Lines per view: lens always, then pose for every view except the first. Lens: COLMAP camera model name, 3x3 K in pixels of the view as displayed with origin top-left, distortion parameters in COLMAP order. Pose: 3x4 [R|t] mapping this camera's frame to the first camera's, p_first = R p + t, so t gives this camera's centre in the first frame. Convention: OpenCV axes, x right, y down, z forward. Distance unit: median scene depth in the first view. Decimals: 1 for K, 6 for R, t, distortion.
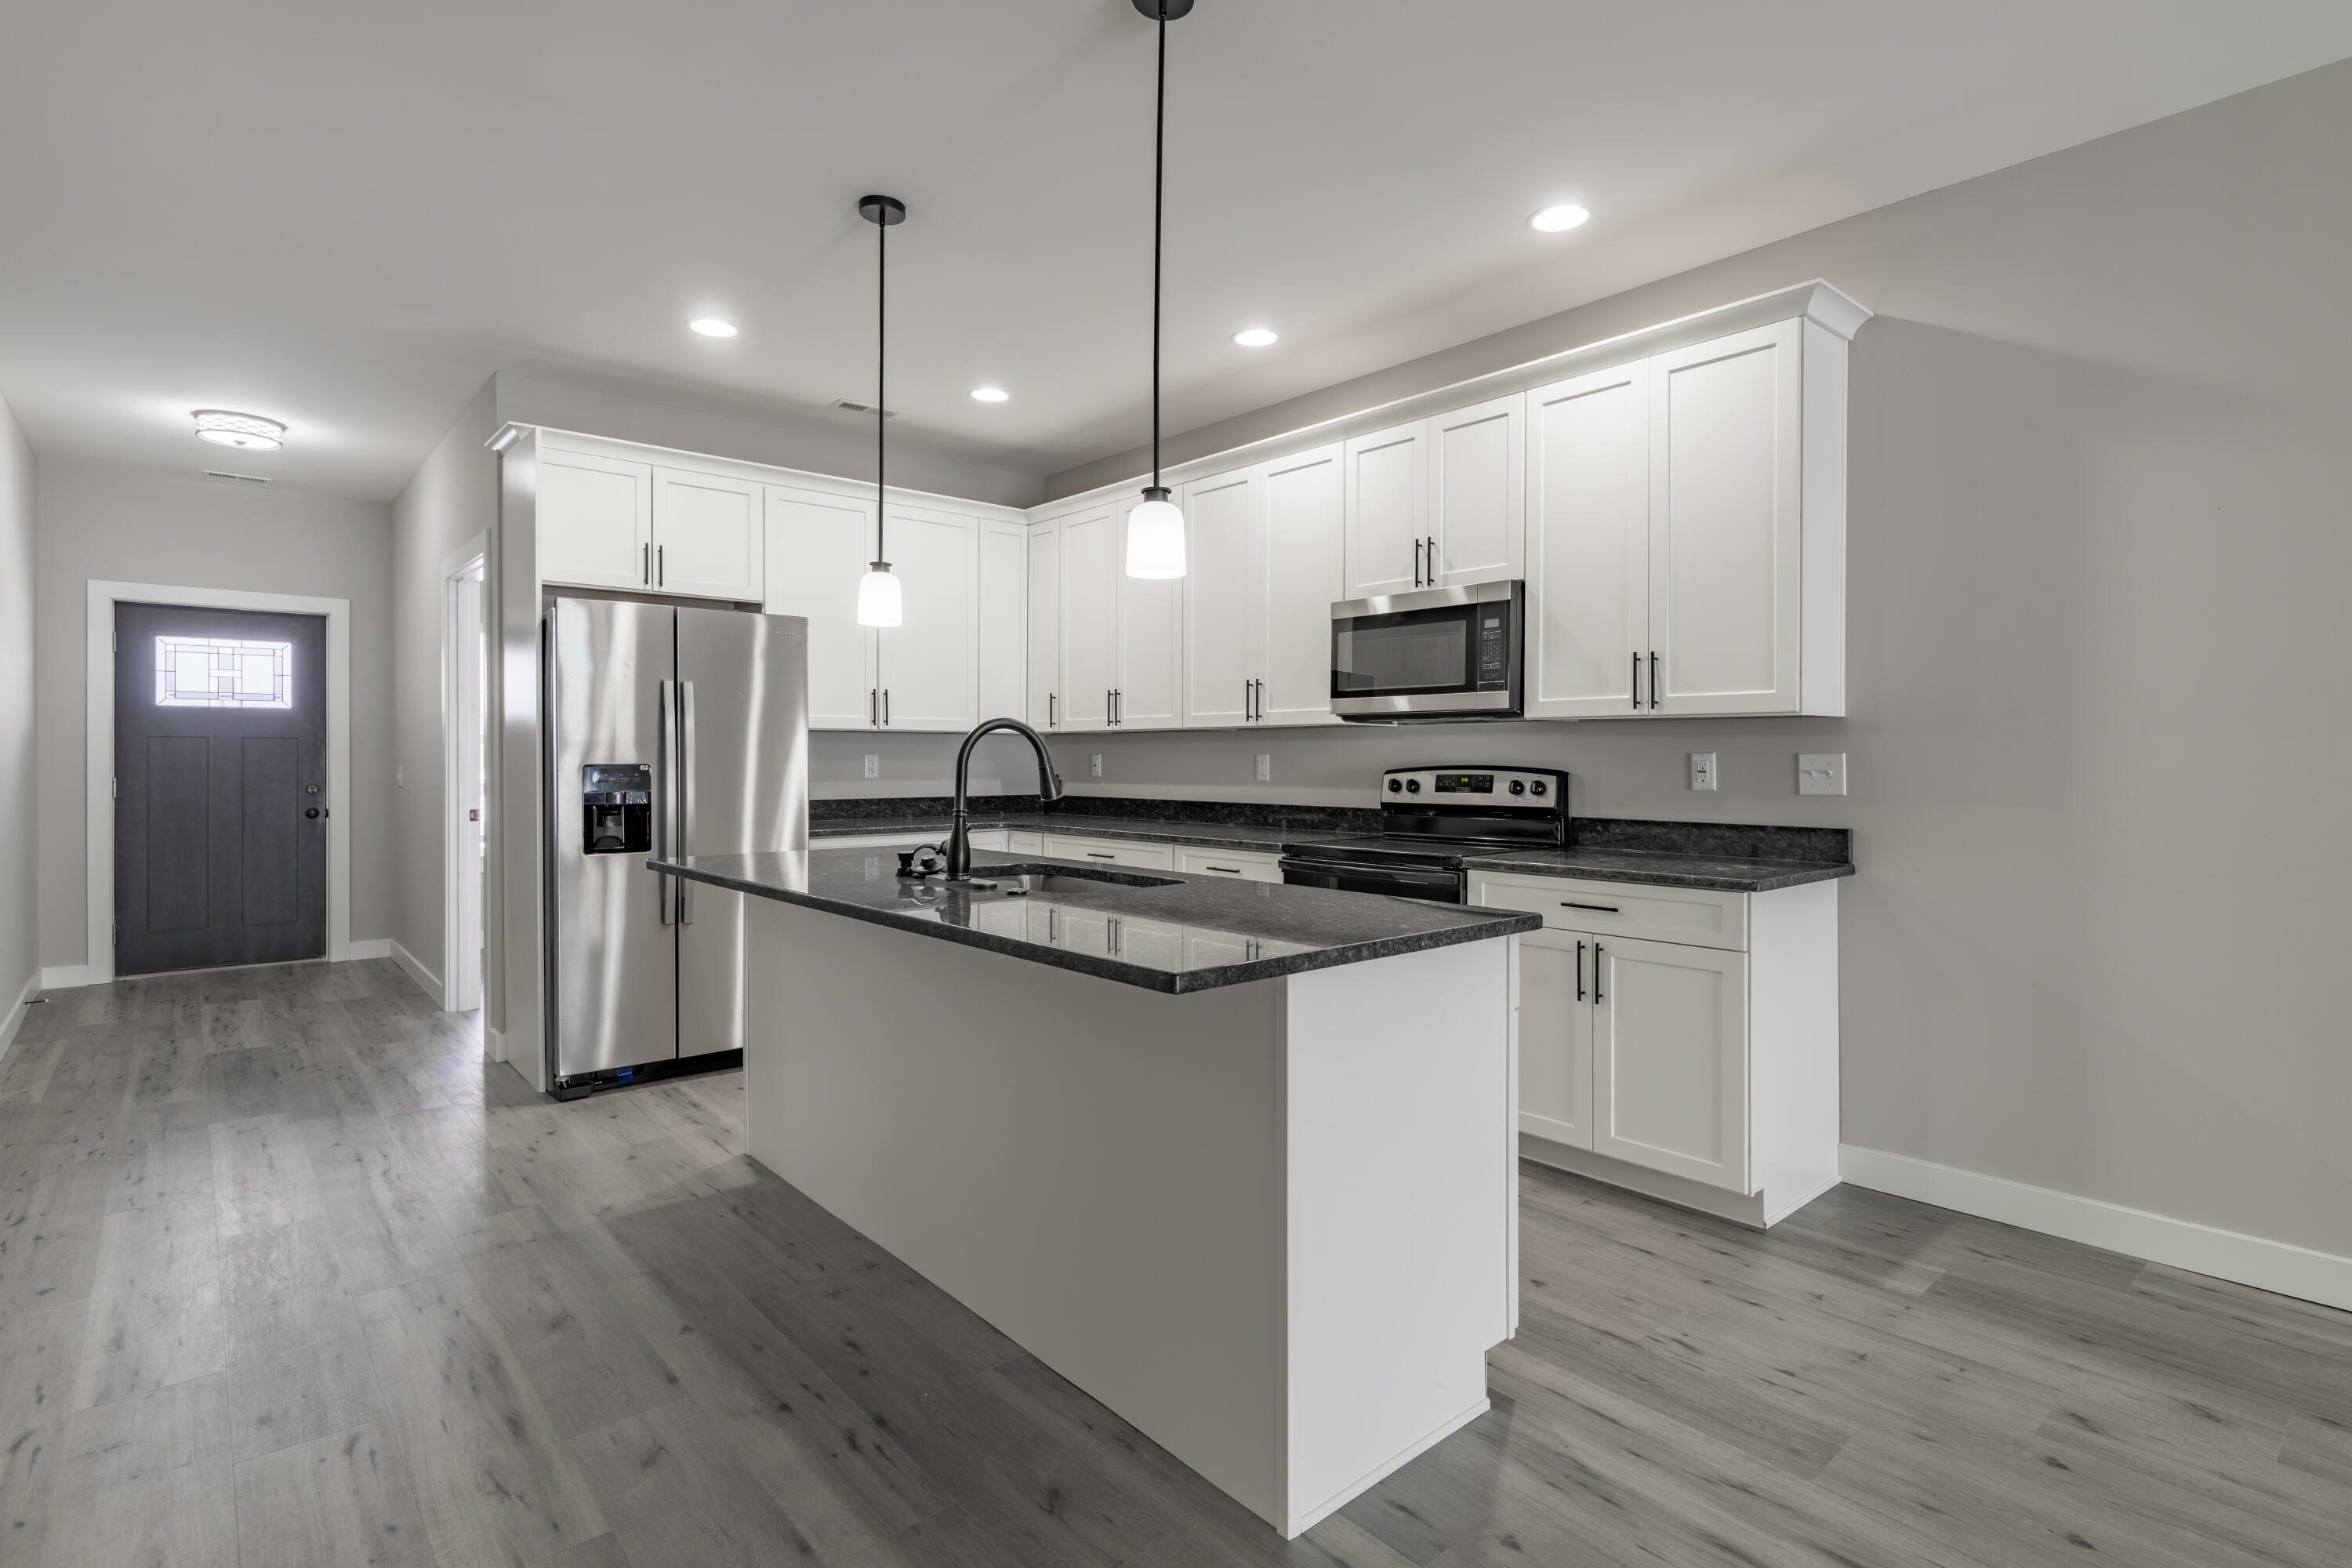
lens RADIAL K [[1140.8, 0, 1185.5], [0, 1140.8, 760.1], [0, 0, 1]] dist [0.001016, 0.000062]
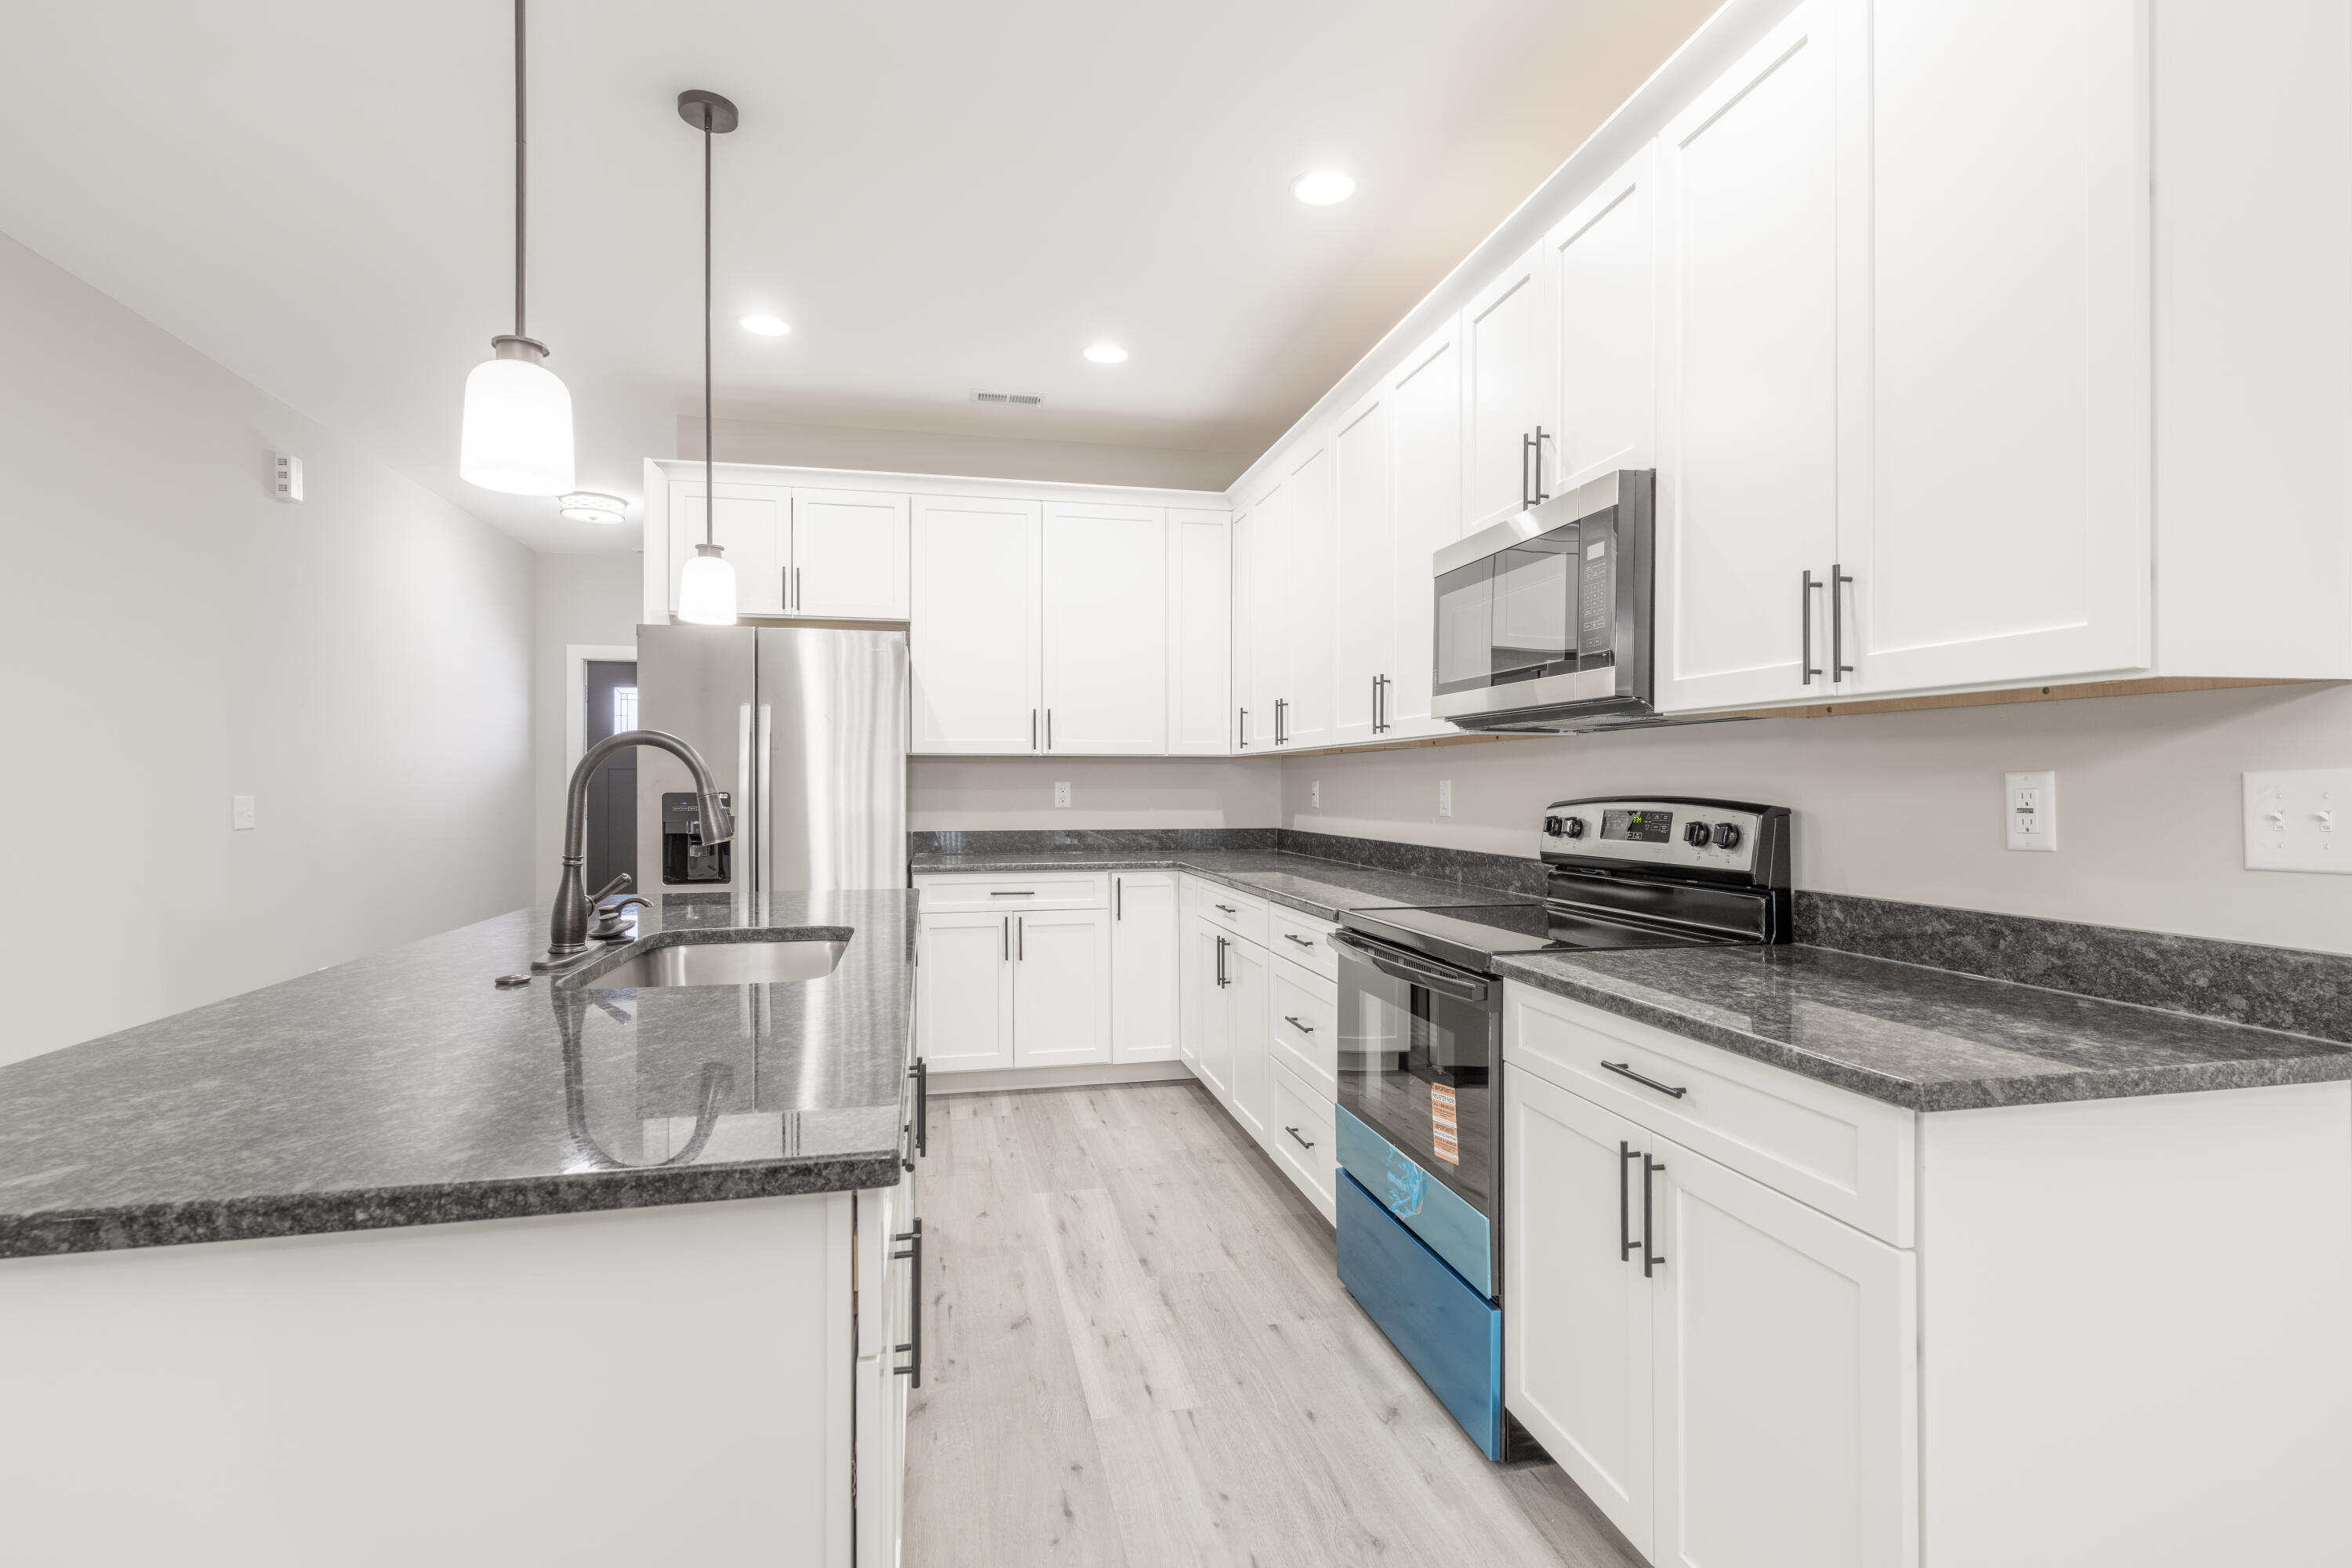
lens RADIAL K [[1116.0, 0, 1178.0], [0, 1116.0, 783.4], [0, 0, 1]] dist [0.000708, 0.000326]
pose [[0.878161, -0.003435, -0.478353, 0.354301], [0.001612, 0.999990, -0.004222, 0.000043], [0.478363, 0.002937, 0.878158, 0.404702]]
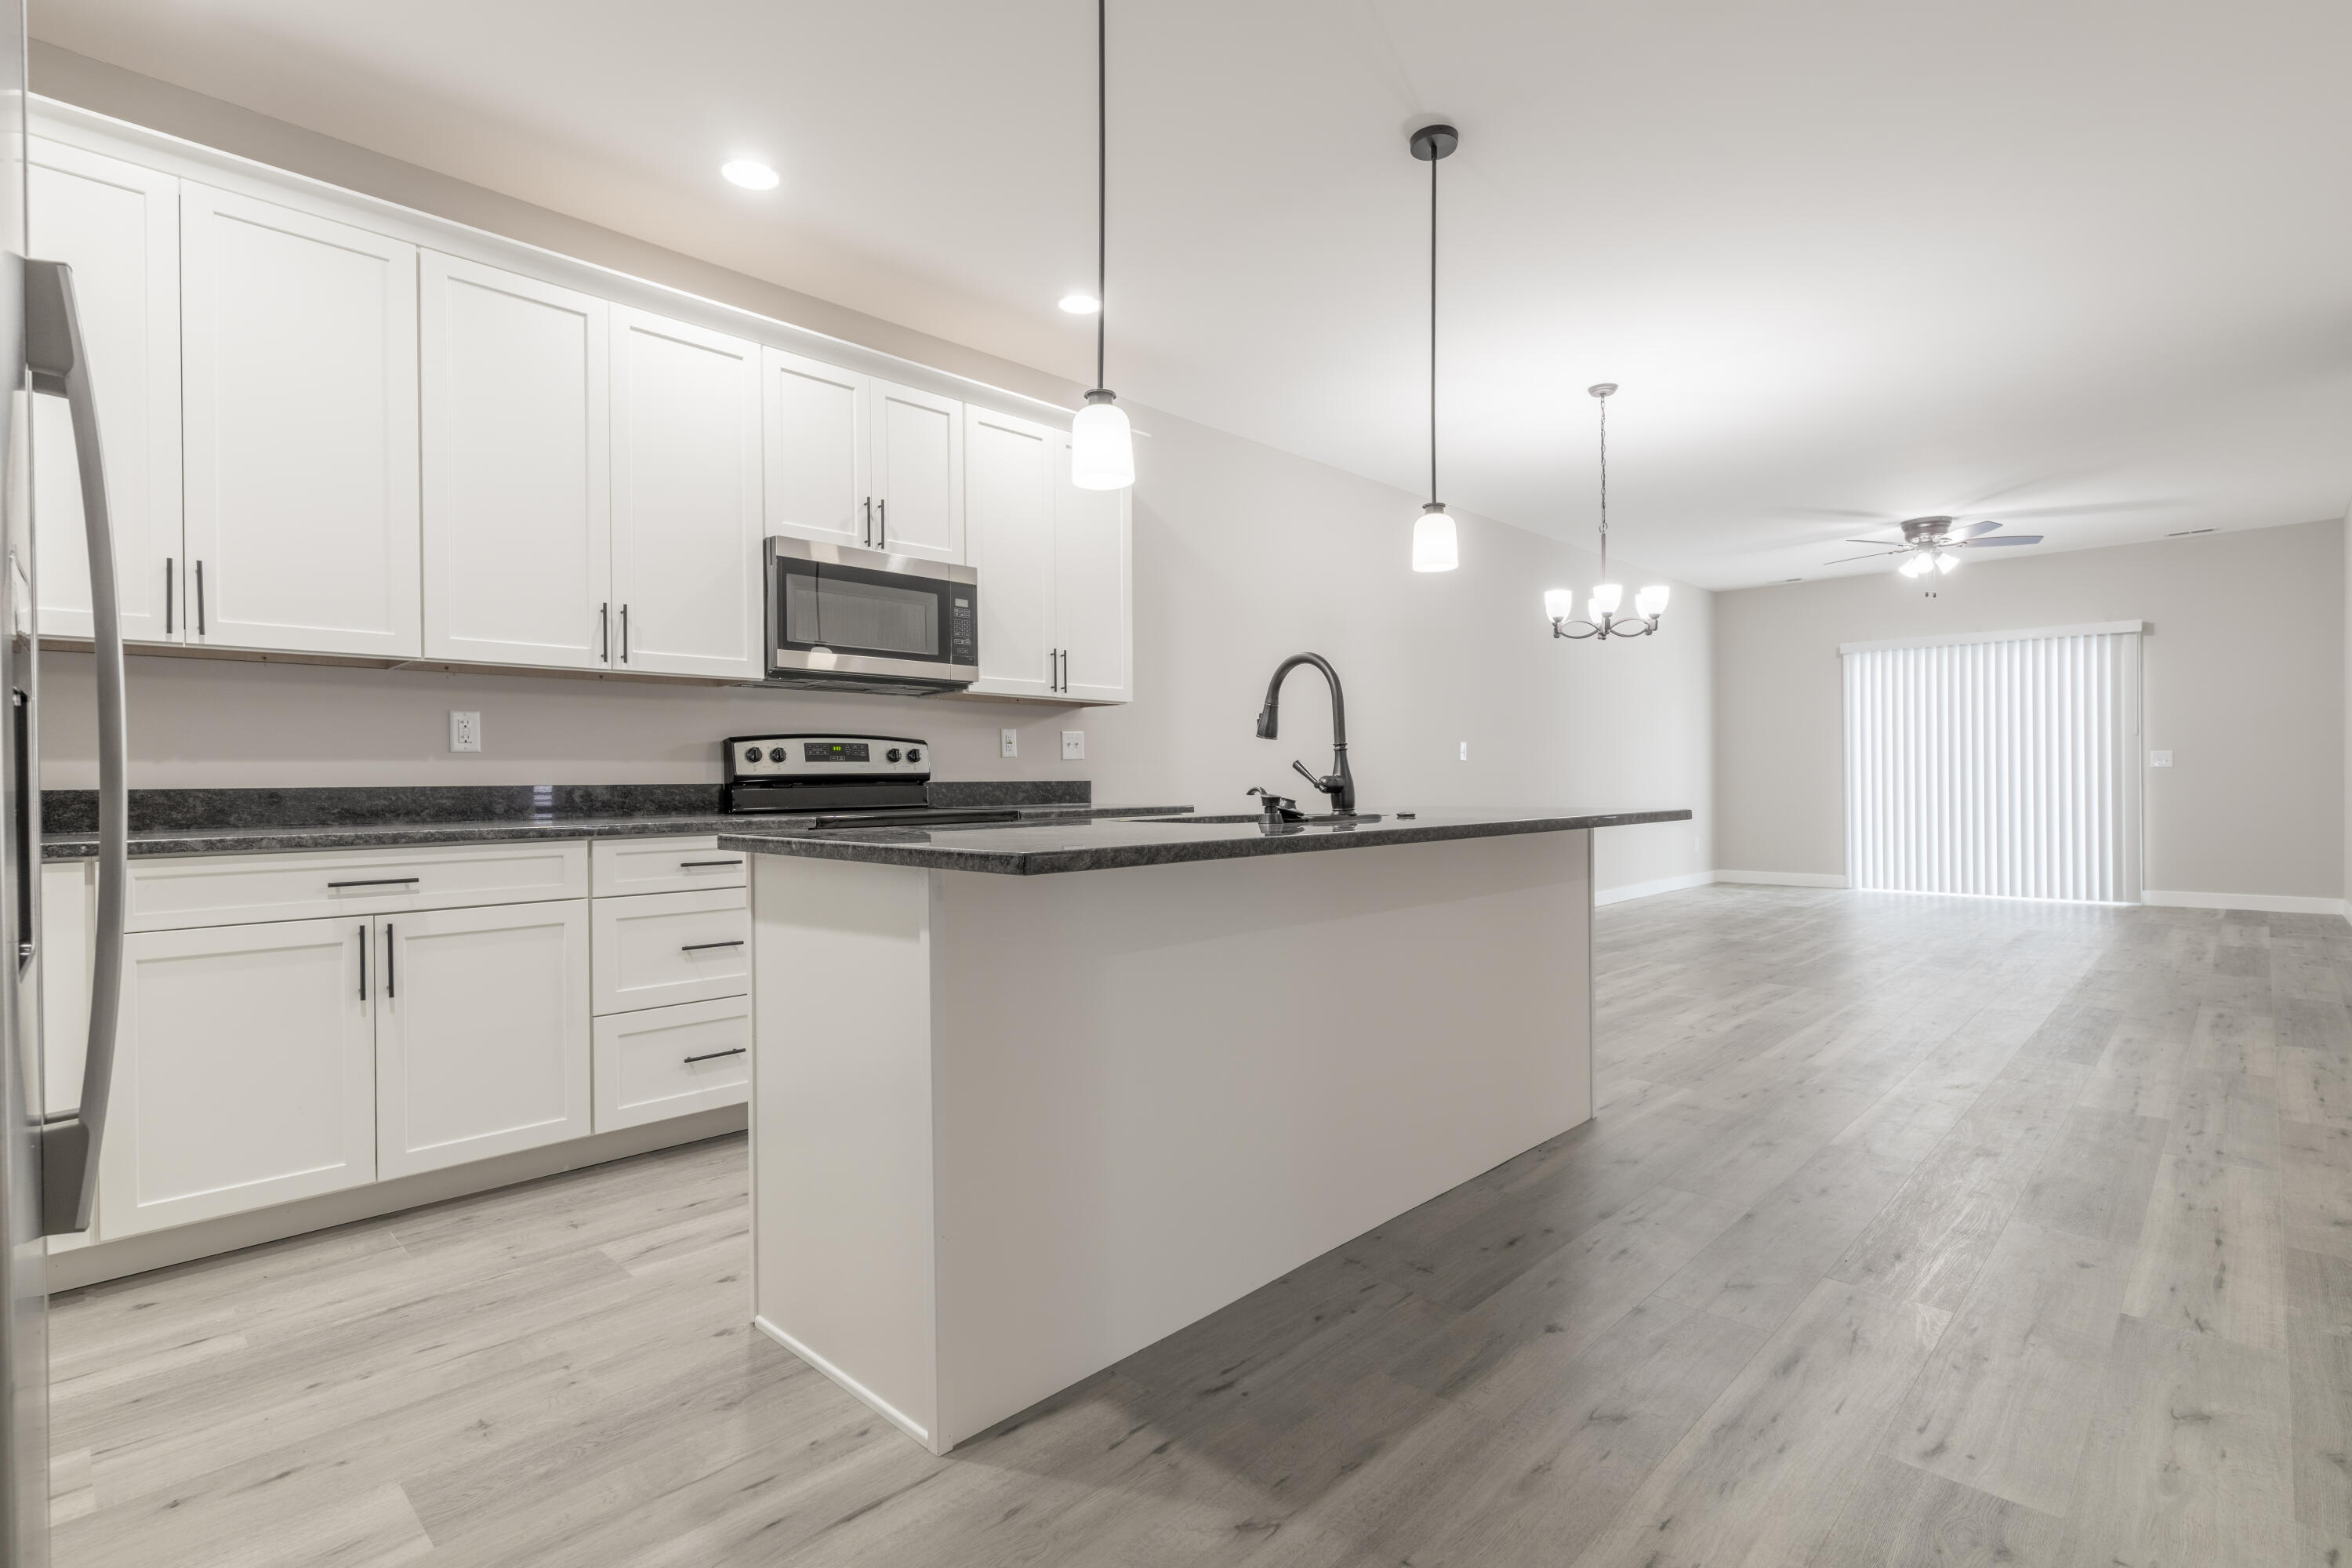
lens RADIAL K [[1116.0, 0, 1178.0], [0, 1116.0, 783.4], [0, 0, 1]] dist [0.000708, 0.000326]
pose [[-0.079288, -0.002753, 0.996848, -0.824542], [0.011001, 0.999933, 0.003636, 0.052756], [-0.996791, 0.011255, -0.079253, 0.883883]]
